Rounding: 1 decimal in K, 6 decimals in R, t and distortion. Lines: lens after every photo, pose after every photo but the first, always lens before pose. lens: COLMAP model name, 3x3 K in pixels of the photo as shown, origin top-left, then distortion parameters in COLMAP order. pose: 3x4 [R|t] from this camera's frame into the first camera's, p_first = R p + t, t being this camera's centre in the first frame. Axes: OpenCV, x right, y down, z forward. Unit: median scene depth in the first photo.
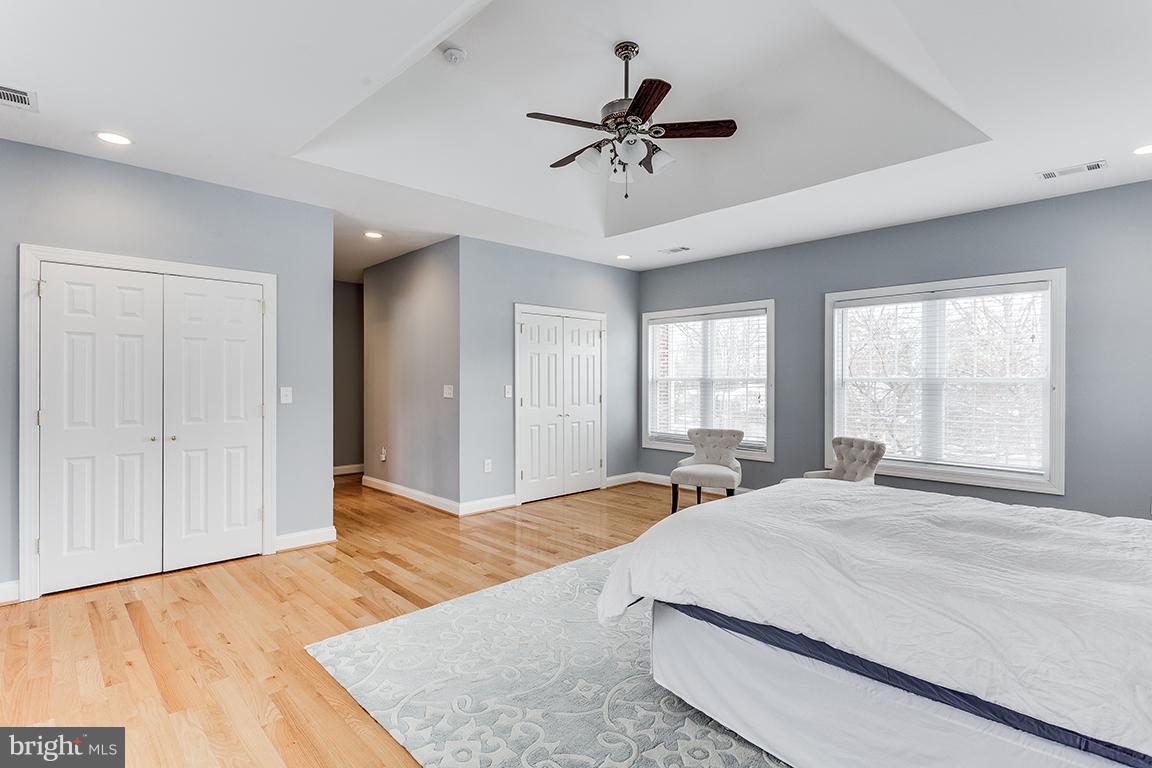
lens RADIAL K [[566.1, 0, 591.1], [0, 566.1, 390.0], [0, 0, 1]] dist [0.001855, -0.000567]
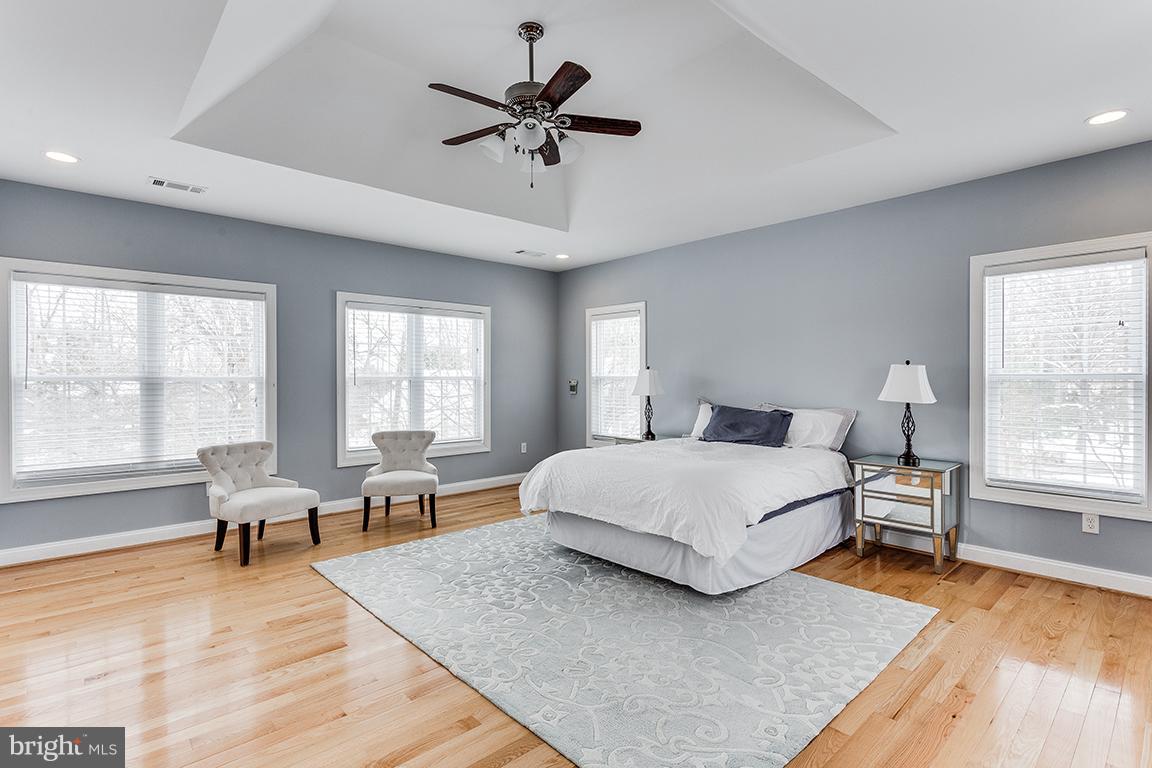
lens RADIAL K [[549.6, 0, 576.0], [0, 549.6, 384.0], [0, 0, 1]] dist [0.009305, -0.000073]
pose [[0.036808, -0.011974, 0.999251, -0.657894], [0.017249, 0.999787, 0.011345, -0.014262], [-0.999173, 0.016818, 0.037007, 0.677609]]
